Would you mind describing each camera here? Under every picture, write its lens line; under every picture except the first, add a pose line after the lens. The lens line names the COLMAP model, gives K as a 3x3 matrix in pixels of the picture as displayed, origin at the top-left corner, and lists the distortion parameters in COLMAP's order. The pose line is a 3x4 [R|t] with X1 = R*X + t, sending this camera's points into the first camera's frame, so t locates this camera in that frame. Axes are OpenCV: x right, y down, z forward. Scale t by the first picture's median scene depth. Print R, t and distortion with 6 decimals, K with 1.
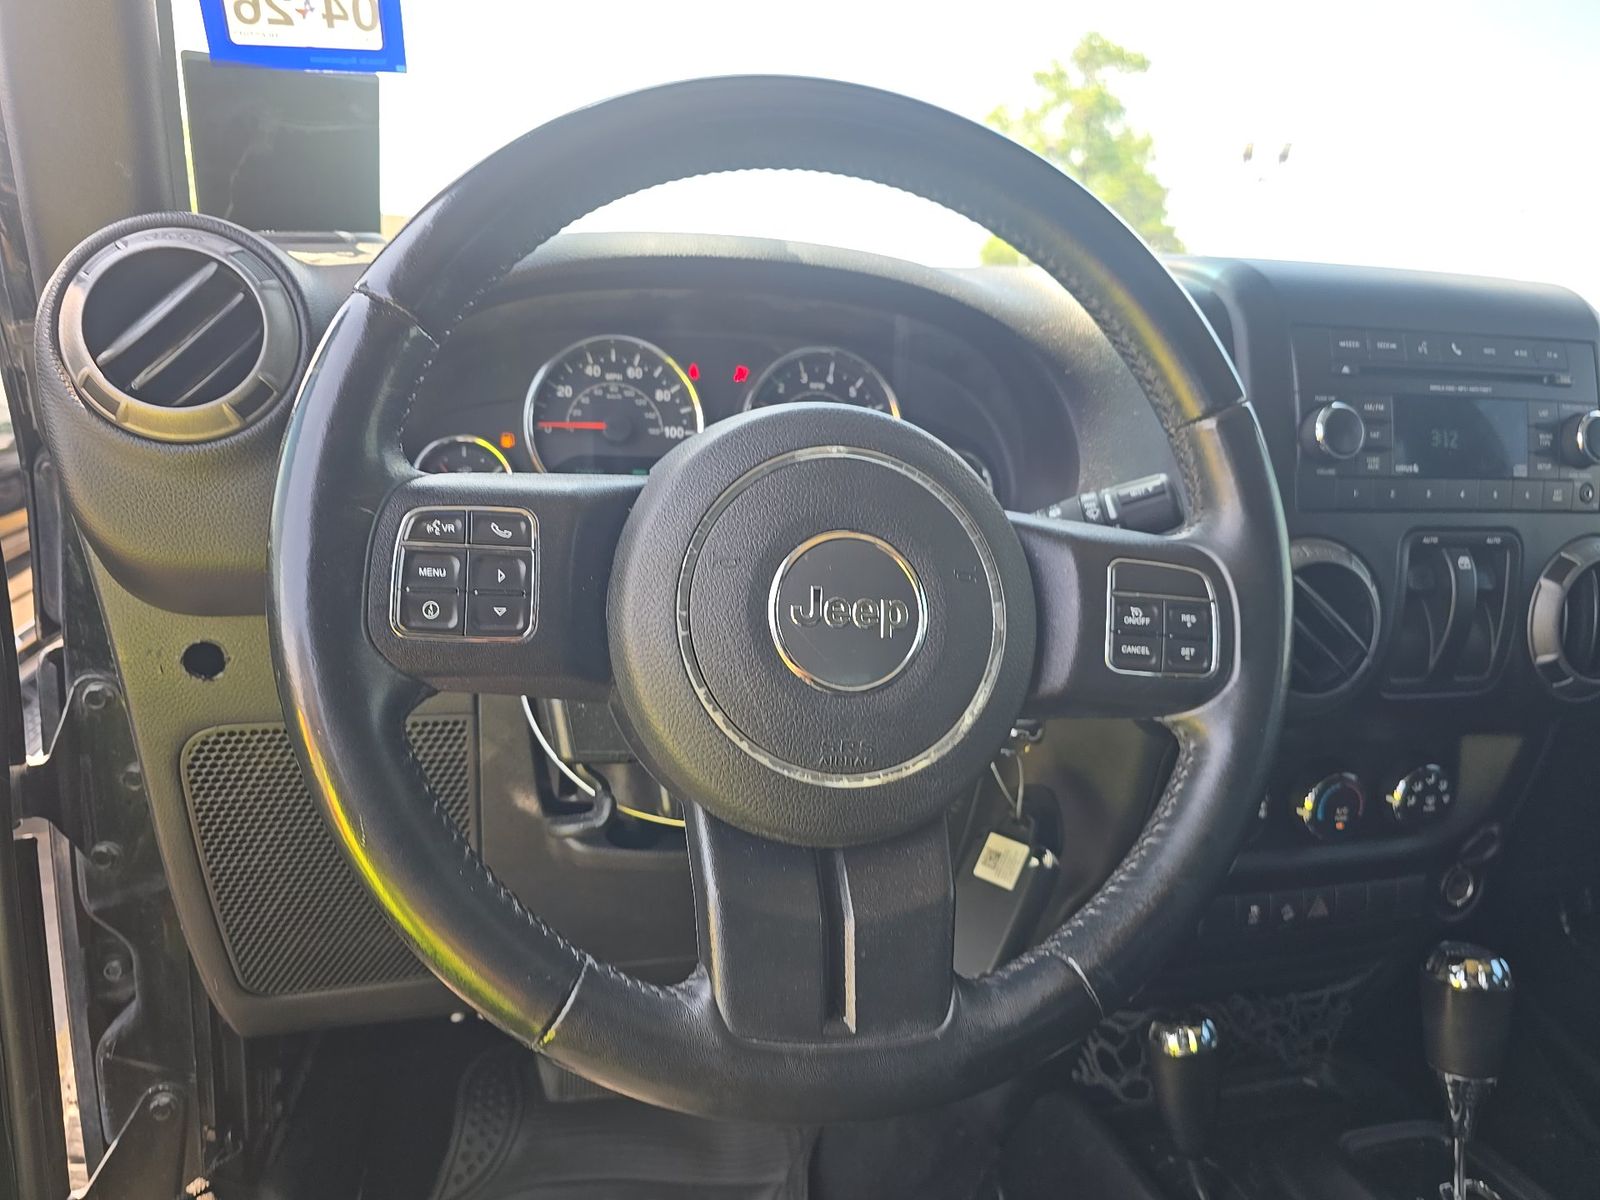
lens RADIAL K [[1131.3, 0, 793.2], [0, 1131.3, 611.2], [0, 0, 1]] dist [0.036636, -0.023740]
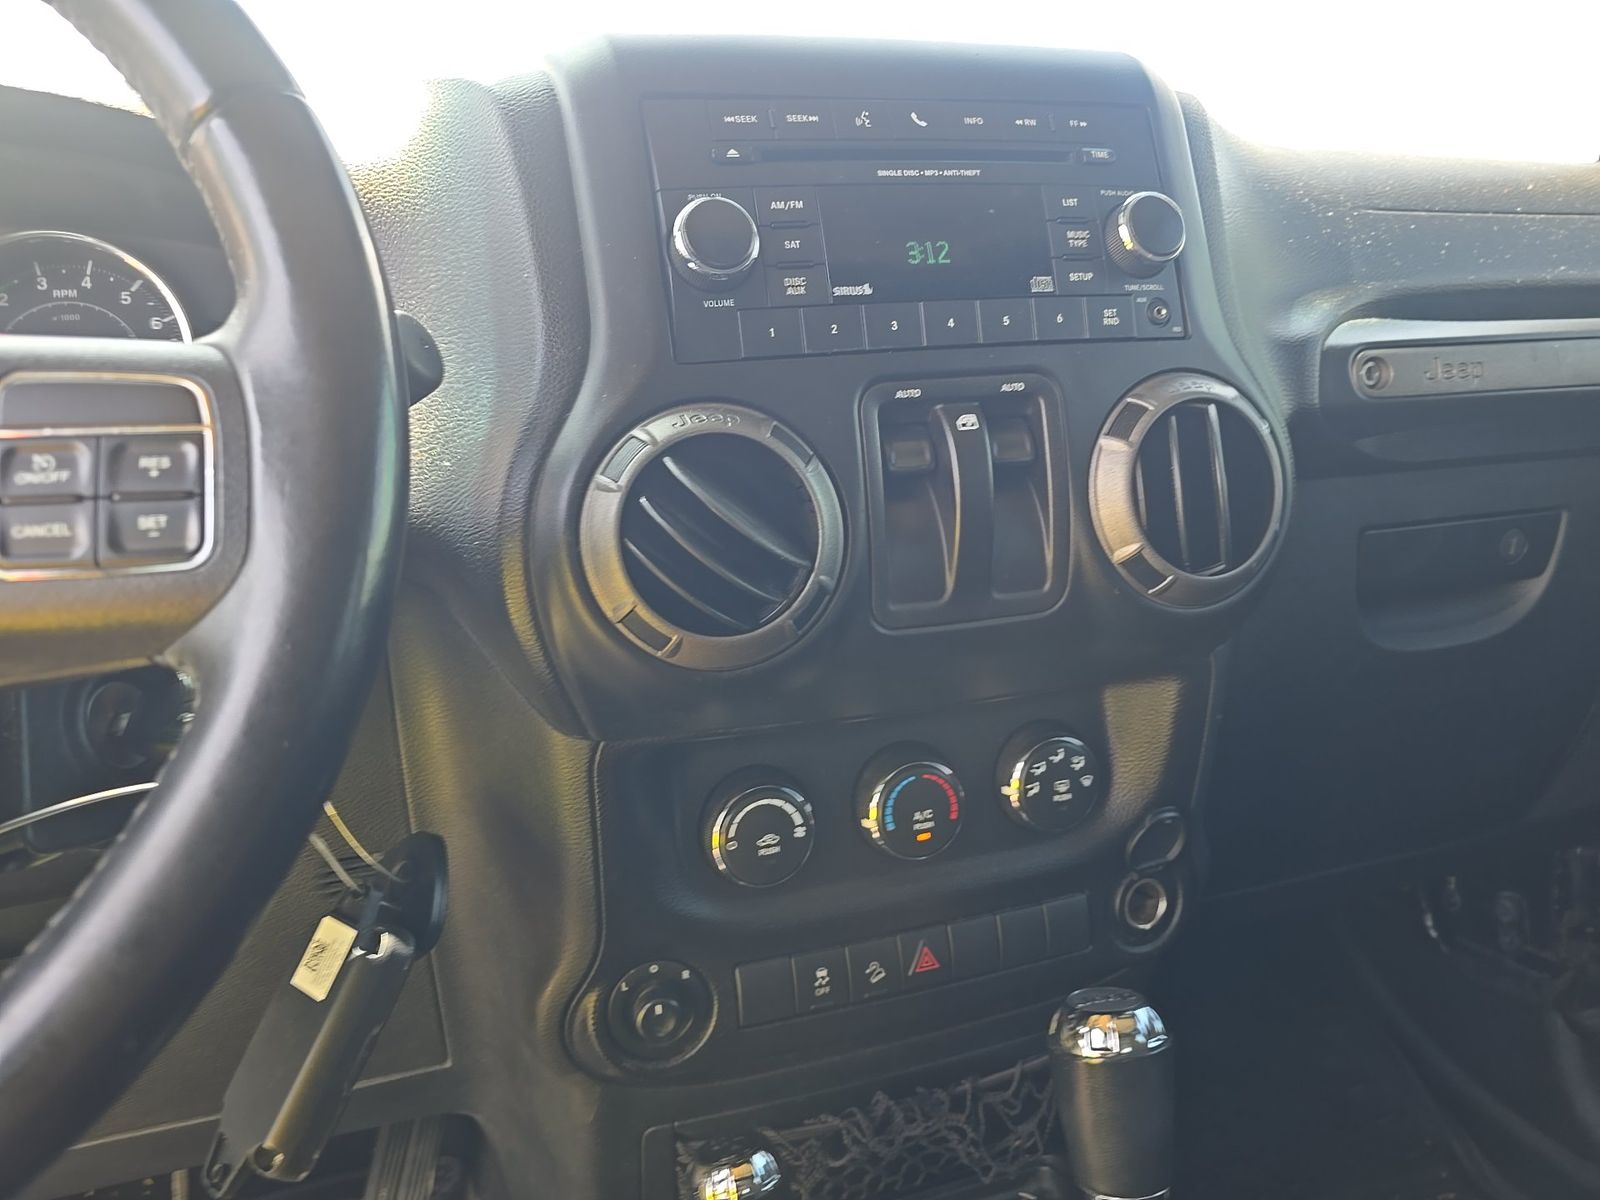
lens RADIAL K [[1131.3, 0, 793.2], [0, 1131.3, 611.2], [0, 0, 1]] dist [0.036636, -0.023740]
pose [[0.992814, -0.119344, 0.008782, 0.450755], [0.119666, 0.990237, -0.071487, 0.100463], [-0.000164, 0.072024, 0.997403, 0.328865]]
